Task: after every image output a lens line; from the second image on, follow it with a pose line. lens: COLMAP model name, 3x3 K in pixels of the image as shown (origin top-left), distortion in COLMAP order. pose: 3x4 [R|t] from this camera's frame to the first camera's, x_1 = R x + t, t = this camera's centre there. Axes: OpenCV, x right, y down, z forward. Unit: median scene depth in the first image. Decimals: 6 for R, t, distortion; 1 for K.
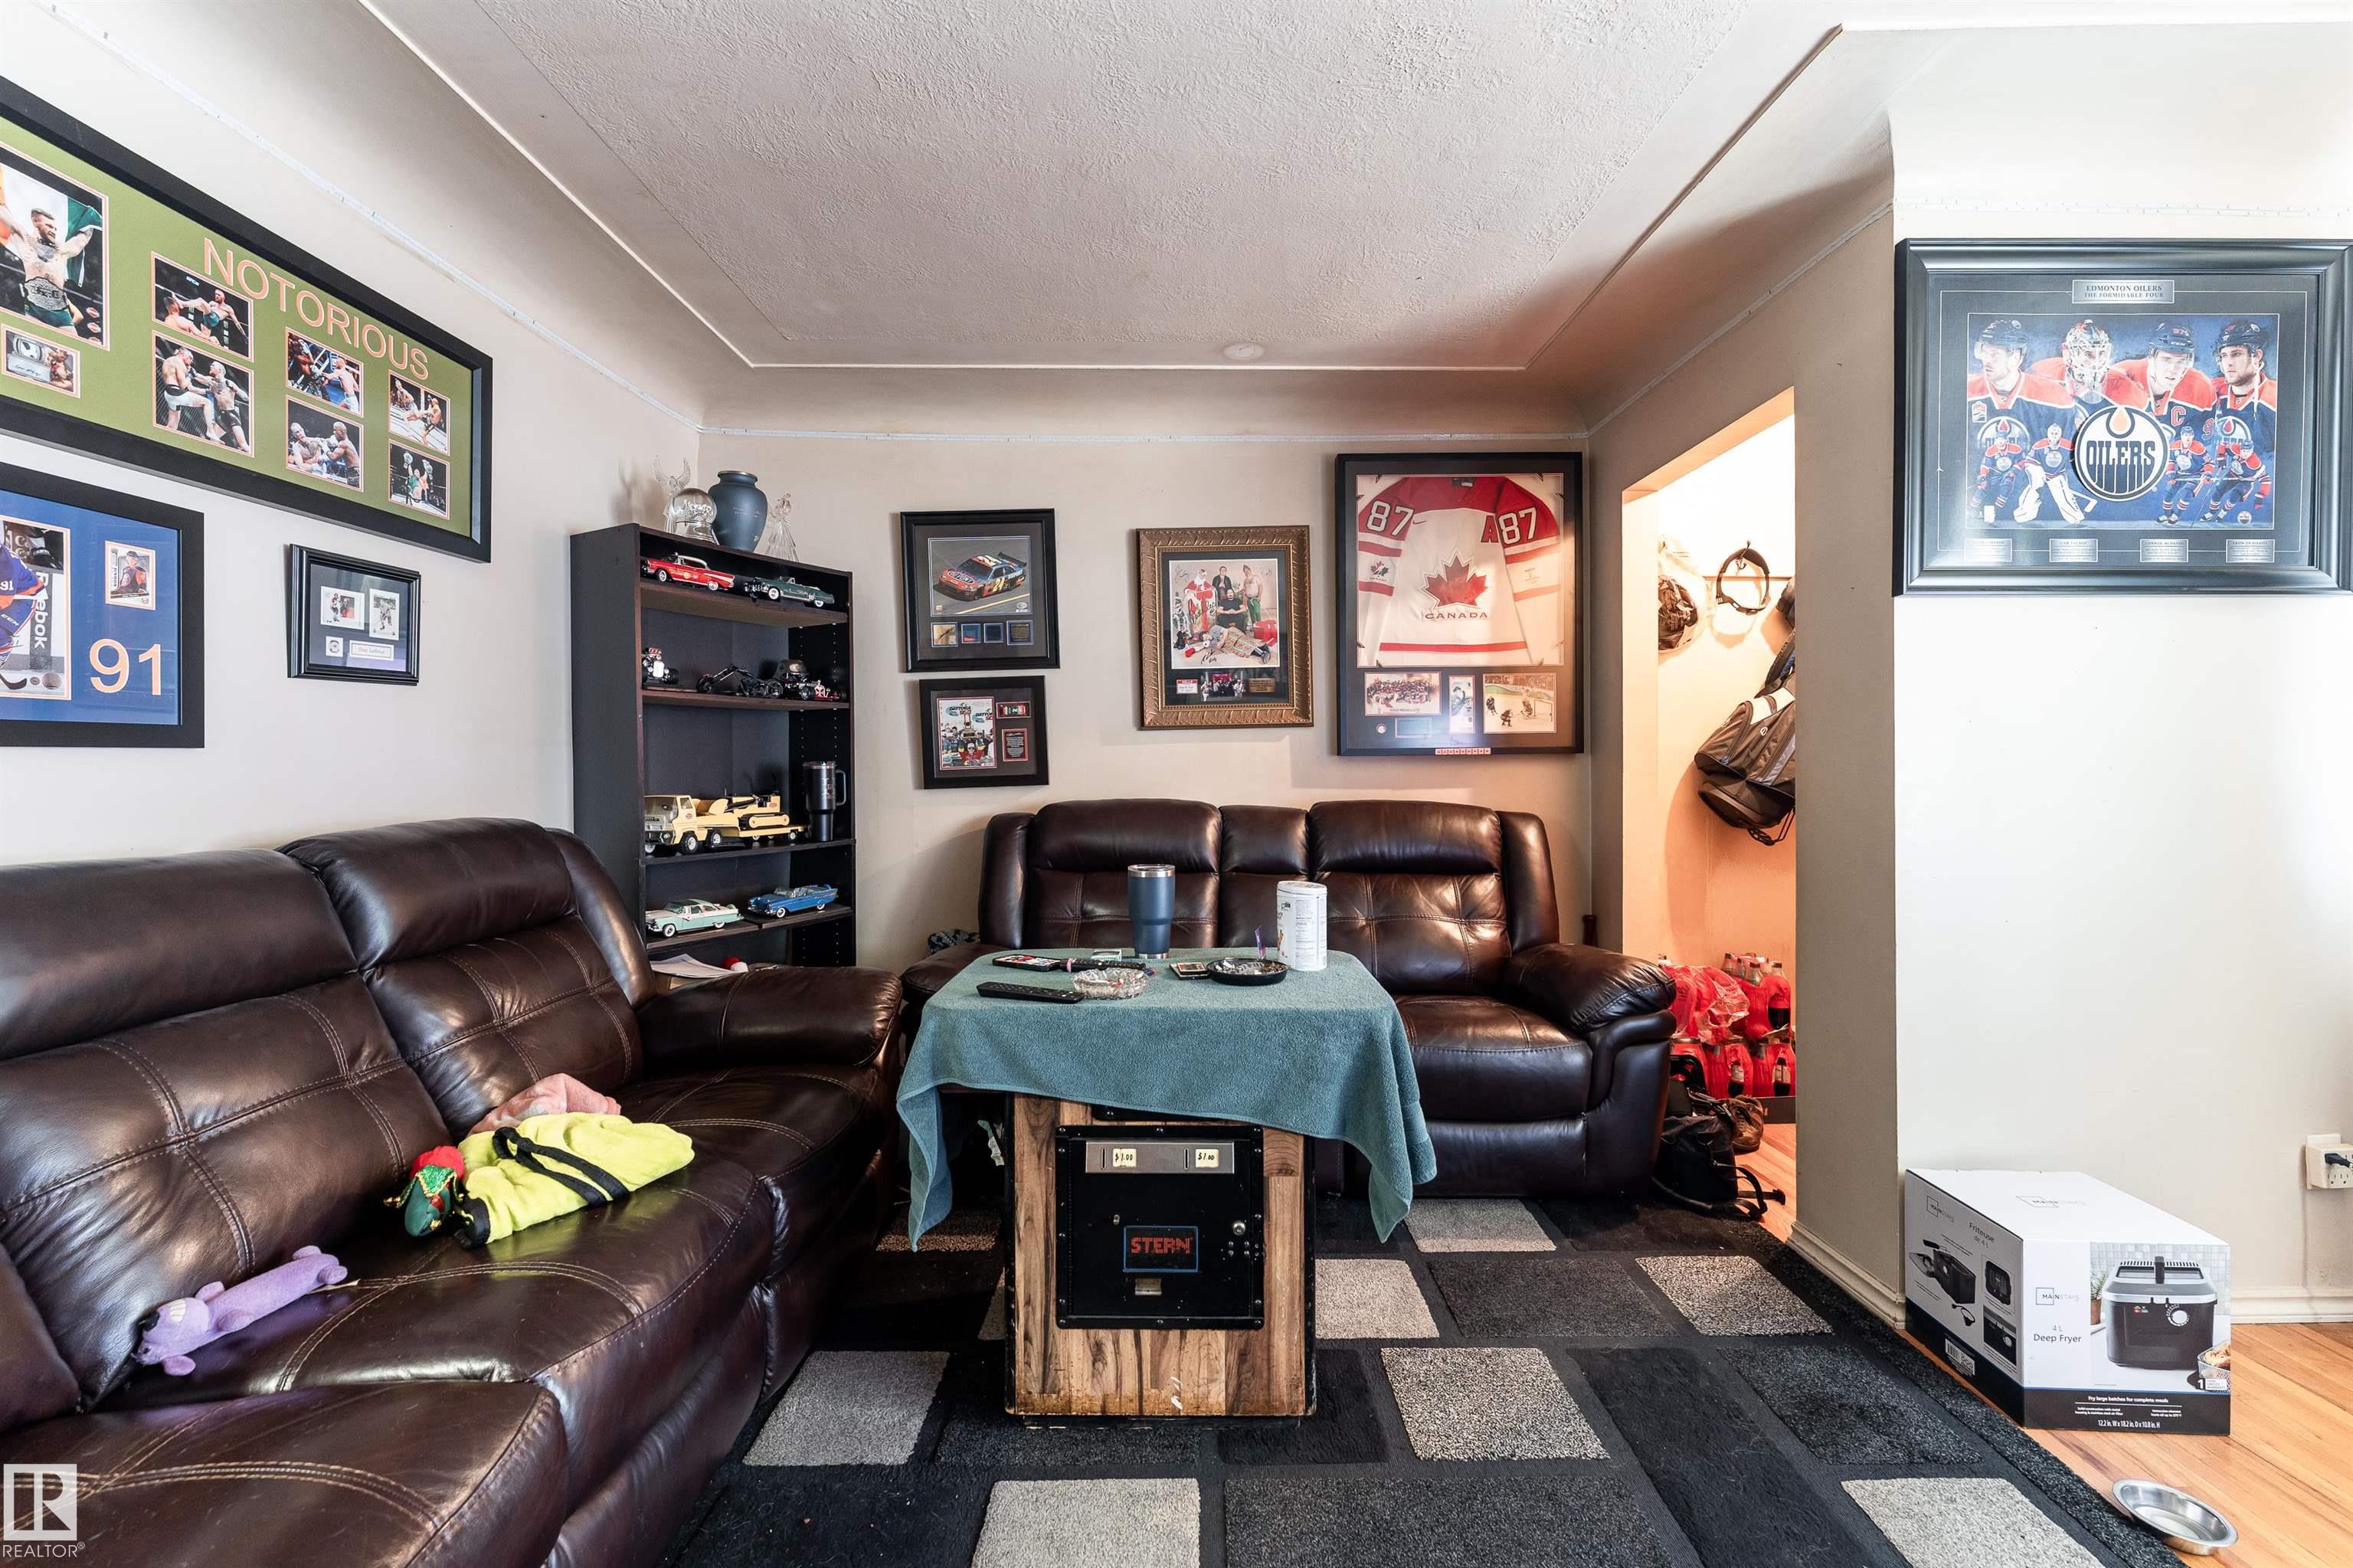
lens RADIAL K [[955.9, 0, 1176.5], [0, 955.9, 784.0], [0, 0, 1]] dist [-0.000066, -0.000090]
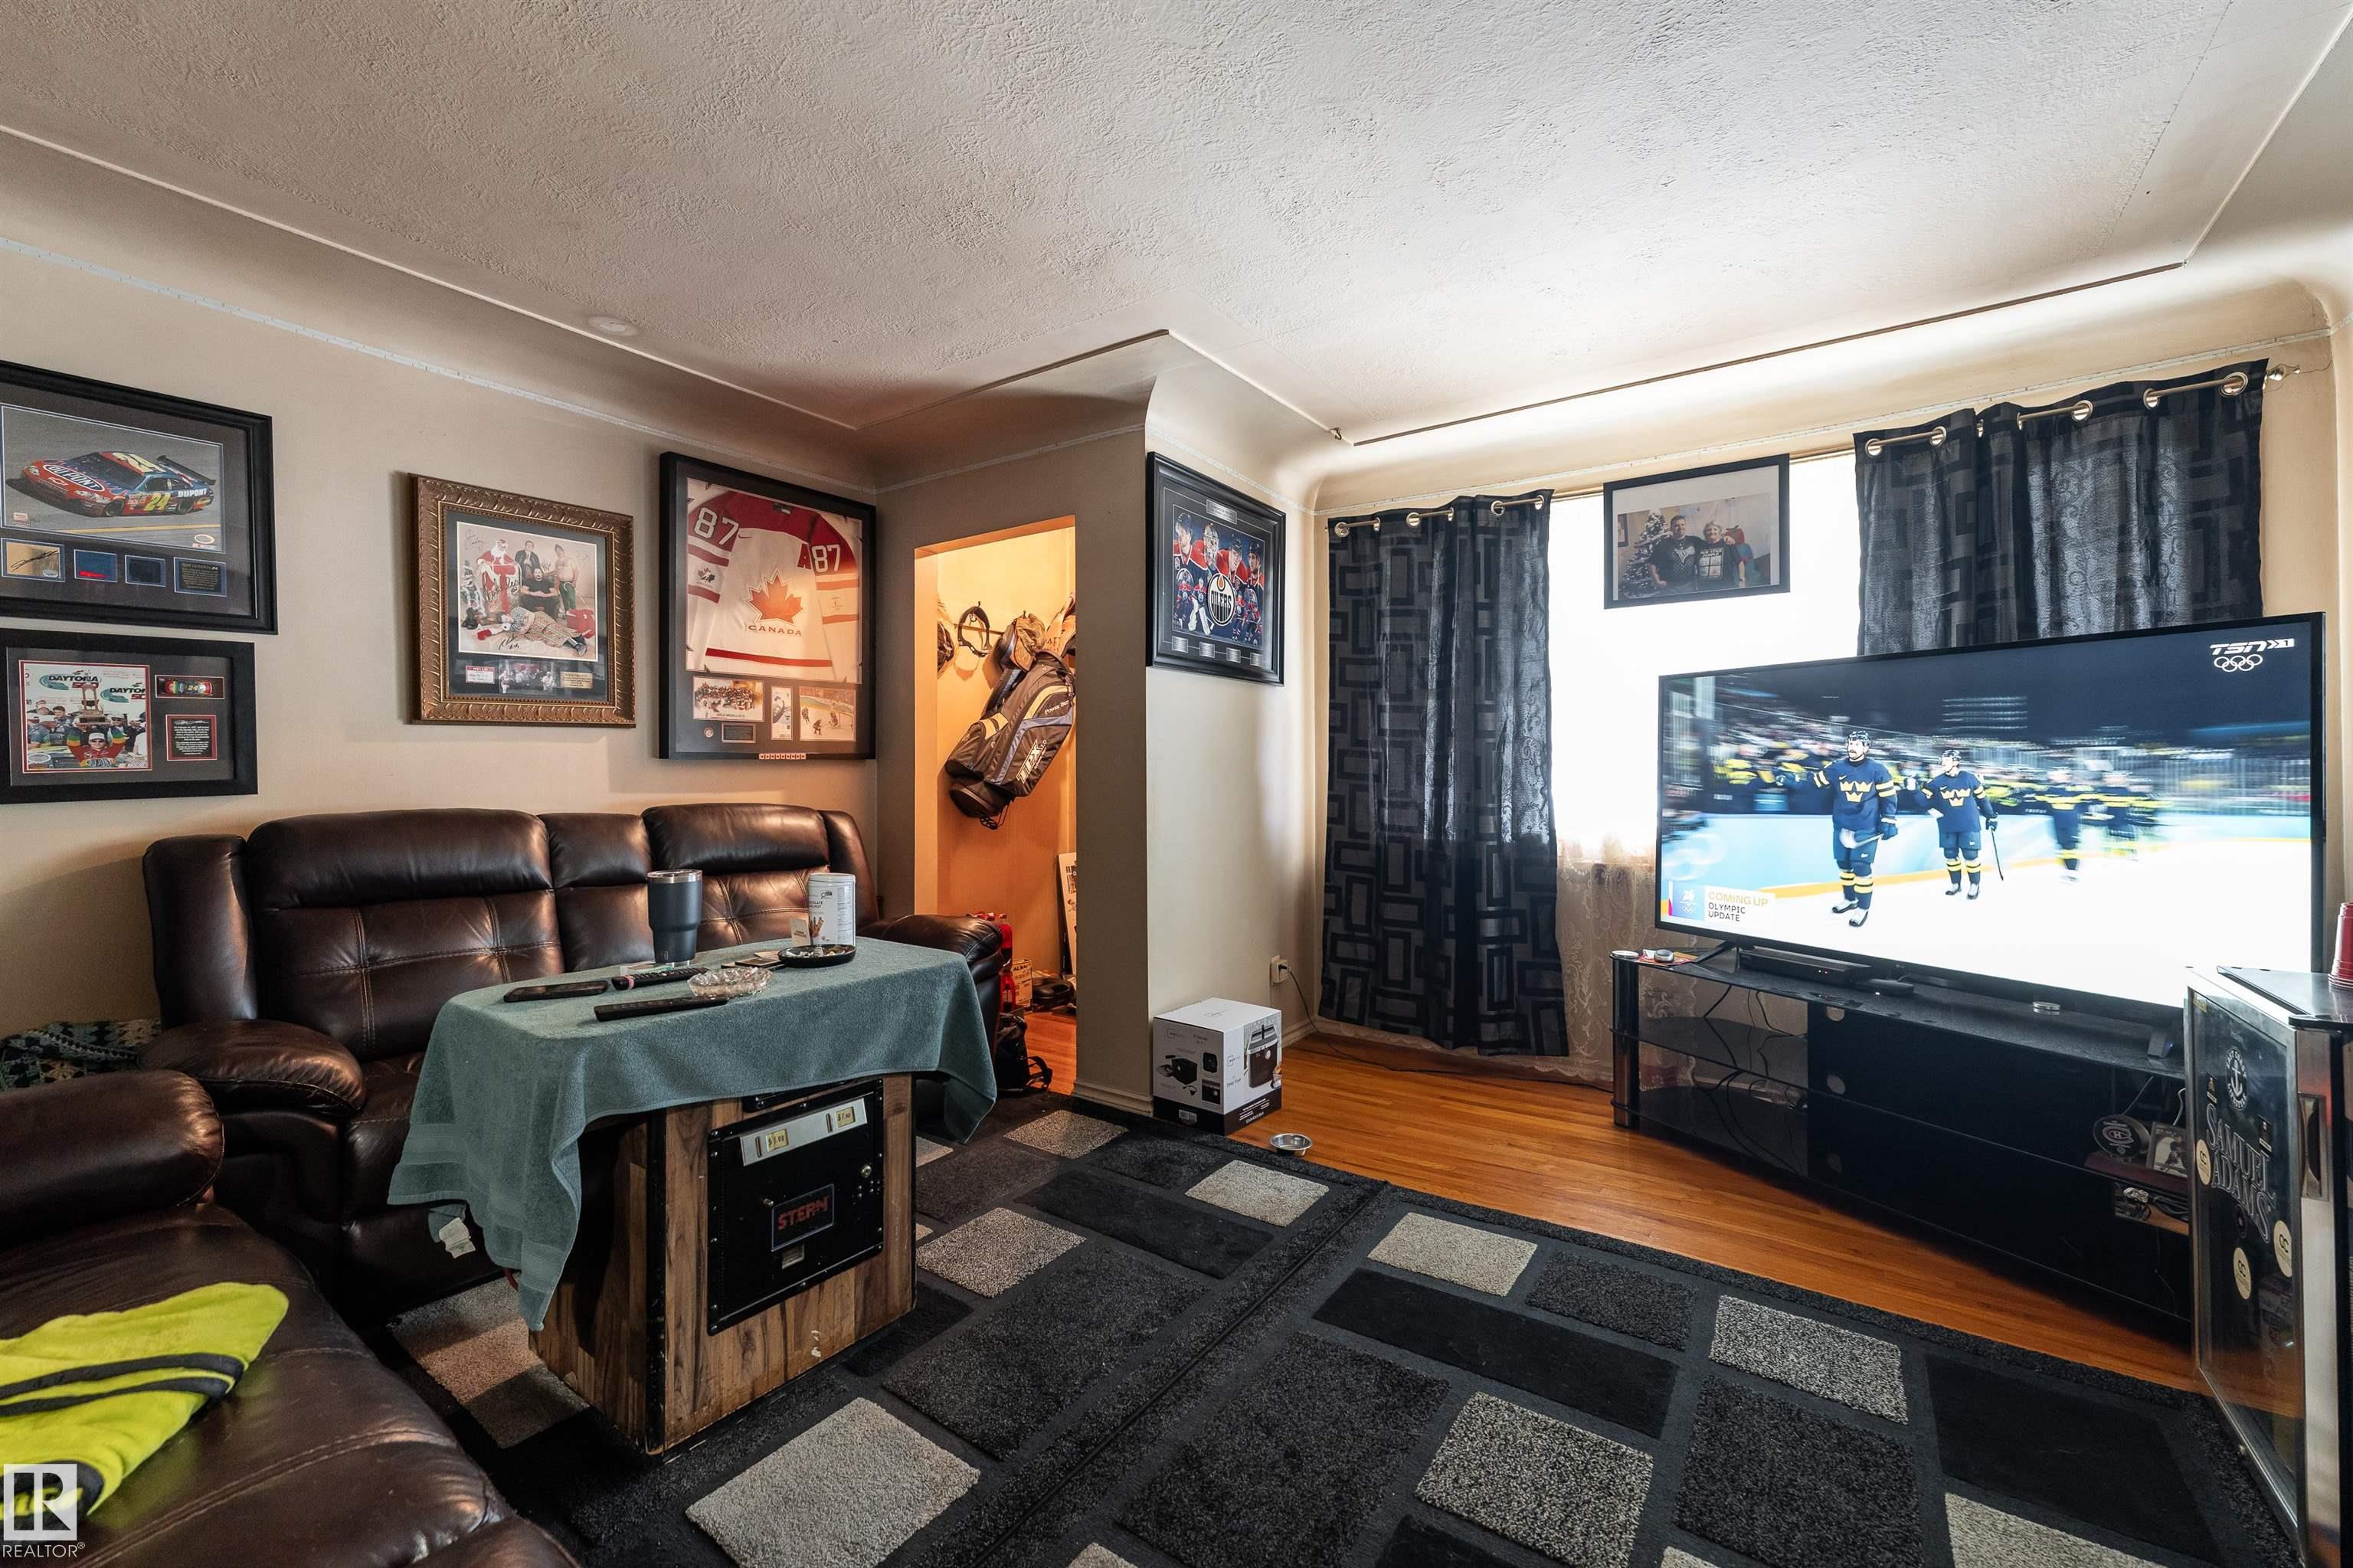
lens RADIAL K [[955.4, 0, 1173.3], [0, 955.4, 779.2], [0, 0, 1]] dist [0.000935, -0.000018]
pose [[0.575784, -0.004947, 0.817587, -0.400573], [0.013435, 0.999904, -0.003412, 0.001769], [-0.817491, 0.012949, 0.575795, 0.019500]]
